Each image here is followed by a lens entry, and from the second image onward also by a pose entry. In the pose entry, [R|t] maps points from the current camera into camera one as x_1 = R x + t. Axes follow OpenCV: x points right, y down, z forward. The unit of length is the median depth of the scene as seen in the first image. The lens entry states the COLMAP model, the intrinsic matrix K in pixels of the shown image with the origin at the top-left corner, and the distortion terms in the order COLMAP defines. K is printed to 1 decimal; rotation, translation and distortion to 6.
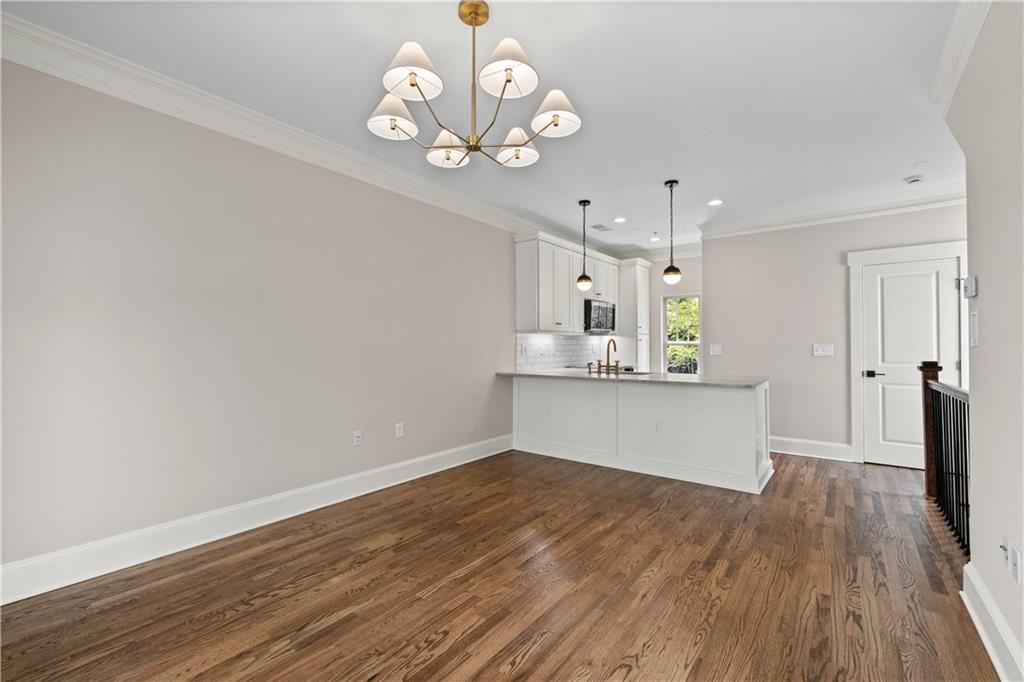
lens RADIAL K [[430.3, 0, 516.7], [0, 430.3, 338.1], [0, 0, 1]] dist [-0.006130, 0.001843]
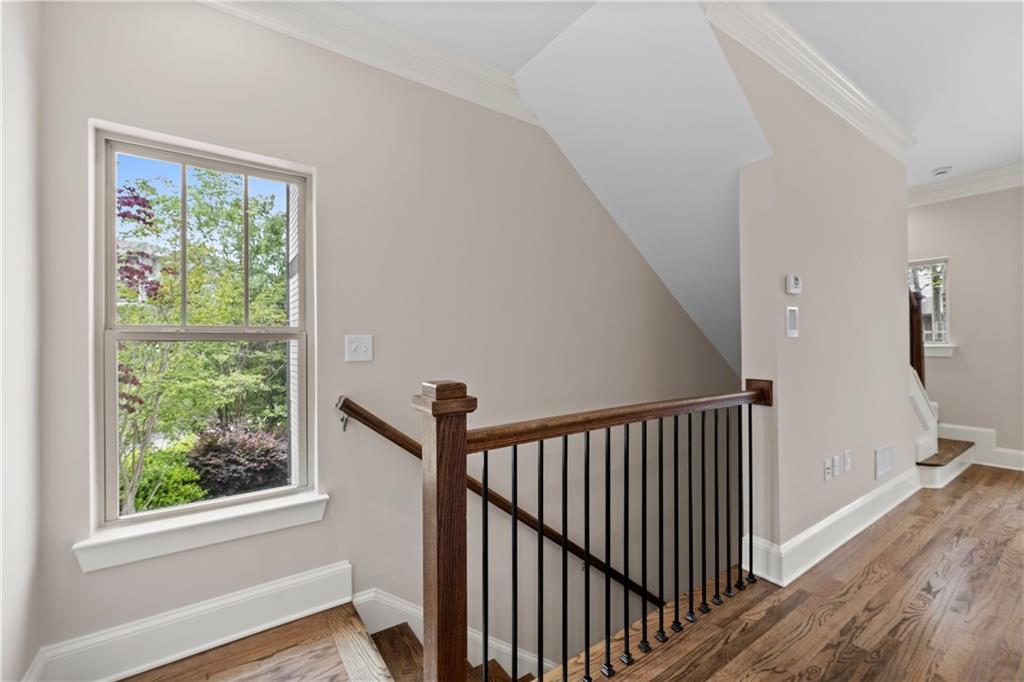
lens RADIAL K [[430.3, 0, 516.0], [0, 430.3, 340.5], [0, 0, 1]] dist [-0.006130, 0.001843]
pose [[-0.952840, 0.007657, 0.303377, 0.781833], [0.001677, 0.999799, -0.019968, 0.026192], [-0.303469, -0.018517, -0.952661, 1.268853]]
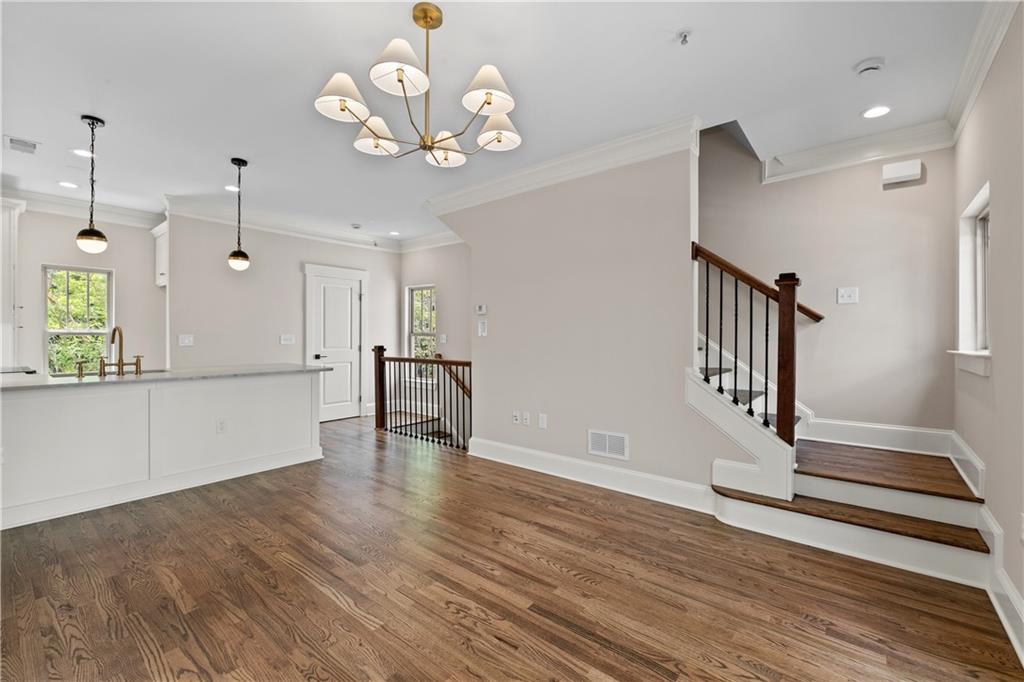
lens RADIAL K [[430.3, 0, 520.0], [0, 430.3, 333.7], [0, 0, 1]] dist [-0.006130, 0.001843]
pose [[0.026066, 0.005658, 0.999644, -0.635710], [-0.020355, 0.999780, -0.005128, 0.005911], [-0.999453, -0.020214, 0.026176, 0.411784]]
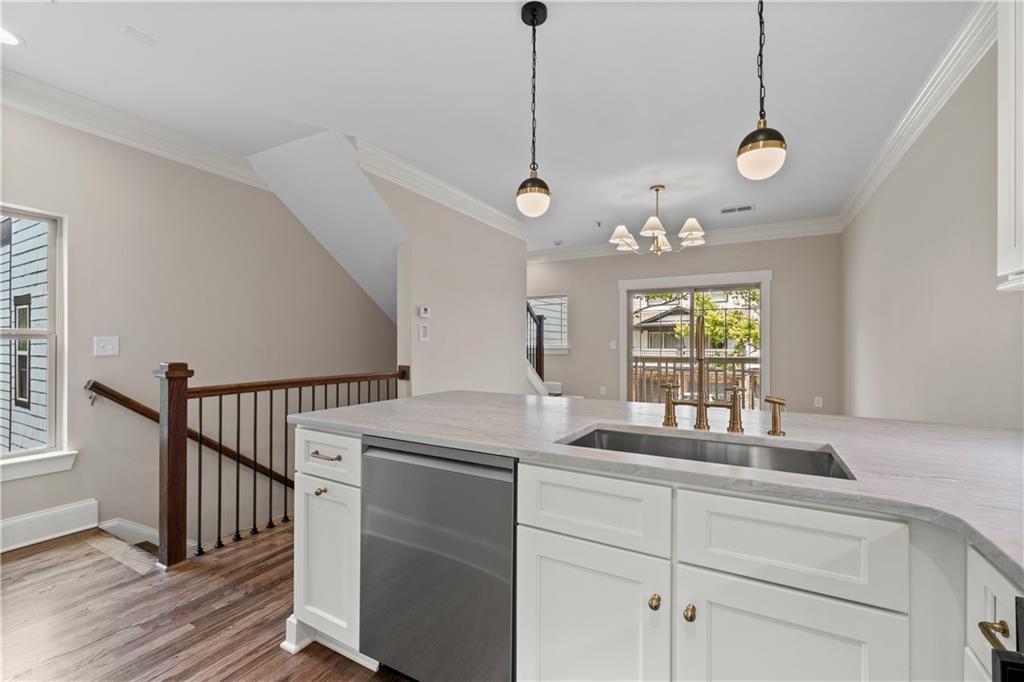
lens RADIAL K [[430.3, 0, 516.8], [0, 430.3, 342.0], [0, 0, 1]] dist [-0.006130, 0.001843]
pose [[-0.988573, -0.002798, -0.150718, 0.518209], [0.000385, 0.999778, -0.021087, 0.033921], [0.150744, -0.020904, -0.988352, 1.693881]]
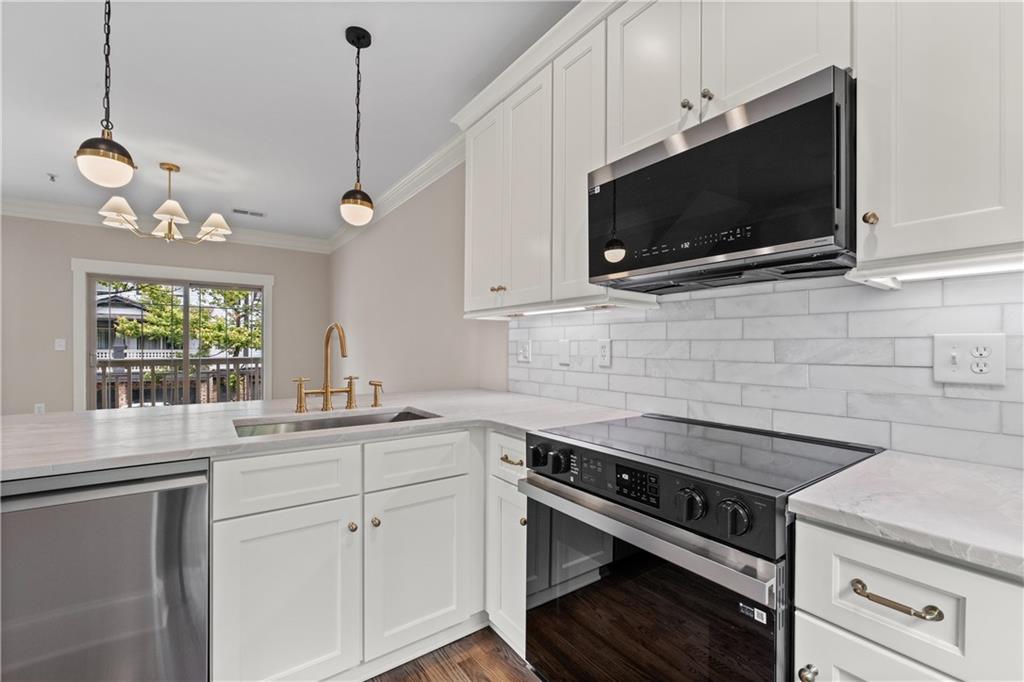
lens RADIAL K [[430.3, 0, 517.5], [0, 430.3, 346.2], [0, 0, 1]] dist [-0.006130, 0.001843]
pose [[-0.280035, -0.000524, -0.959990, 0.725903], [0.012190, 0.999917, -0.004102, 0.034072], [0.959912, -0.012851, -0.280005, 1.686359]]
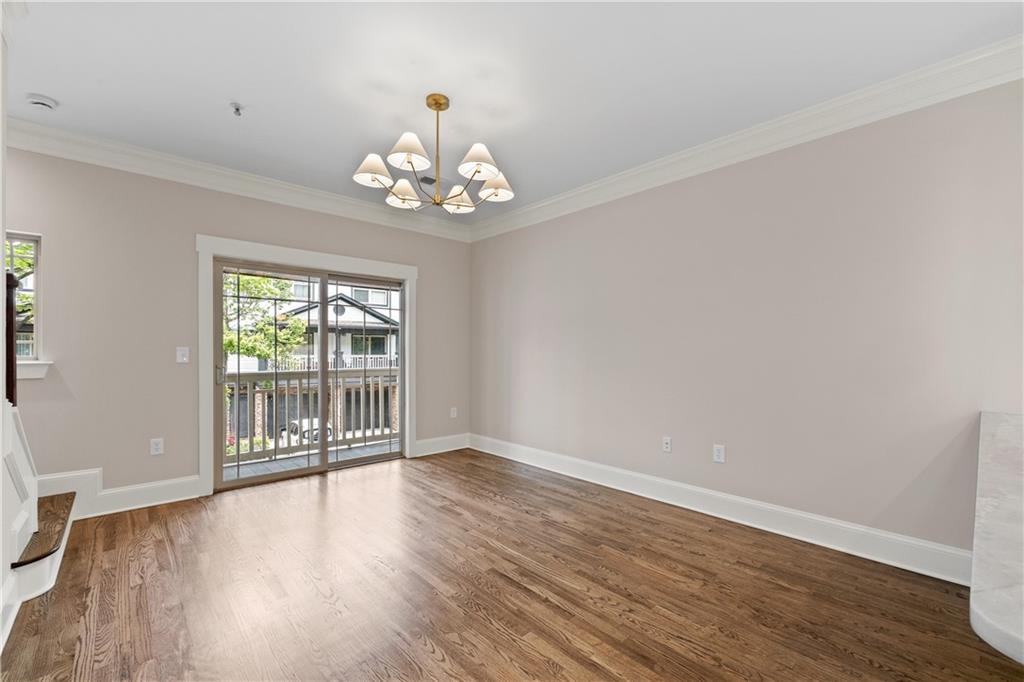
lens RADIAL K [[430.3, 0, 520.8], [0, 430.3, 351.6], [0, 0, 1]] dist [-0.006130, 0.001843]
pose [[-0.165990, -0.002245, -0.986125, 0.659942], [0.015464, 0.999869, -0.004879, 0.016110], [0.986006, -0.016059, -0.165933, 0.821800]]
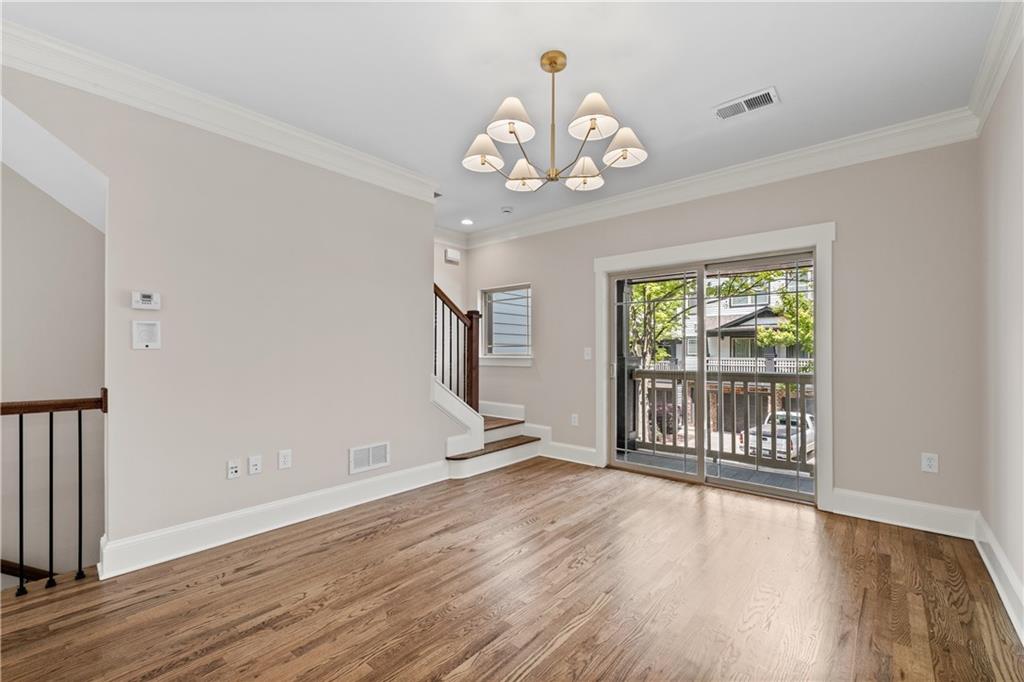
lens RADIAL K [[430.3, 0, 514.6], [0, 430.3, 347.6], [0, 0, 1]] dist [-0.006130, 0.001843]
pose [[-0.998479, -0.001612, 0.055112, -0.034232], [-0.003112, 0.999627, -0.027142, 0.024103], [-0.055048, -0.027272, -0.998111, 1.199081]]
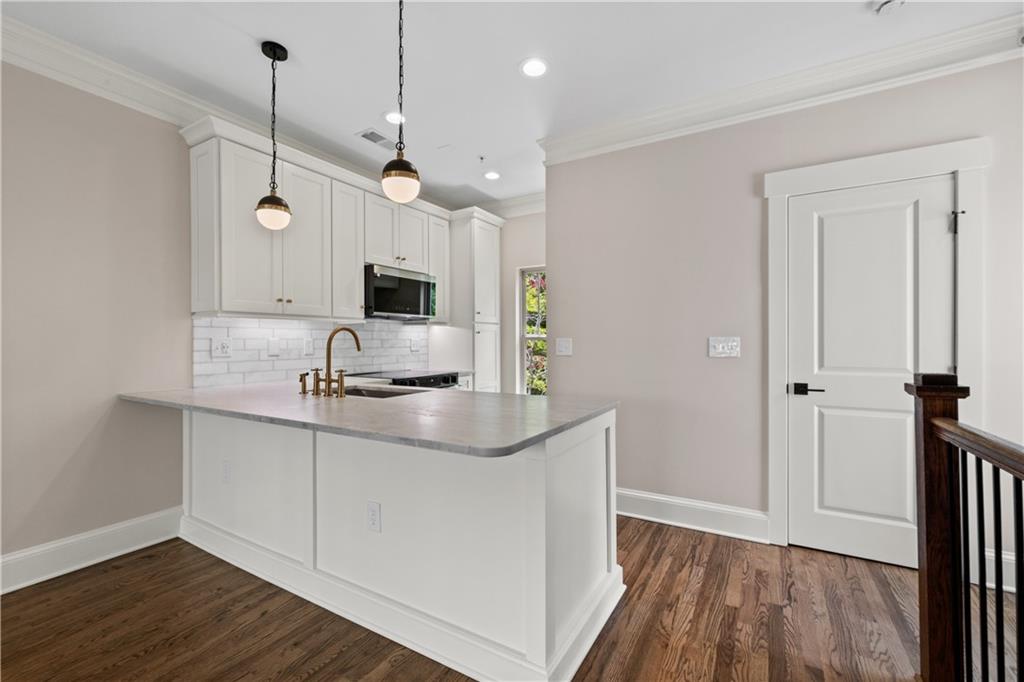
lens RADIAL K [[430.3, 0, 516.8], [0, 430.3, 340.7], [0, 0, 1]] dist [-0.006130, 0.001843]
pose [[0.991904, -0.002846, 0.126961, 0.481878], [0.000757, 0.999864, 0.016502, 0.013423], [-0.126990, -0.016272, 0.991770, 0.612915]]
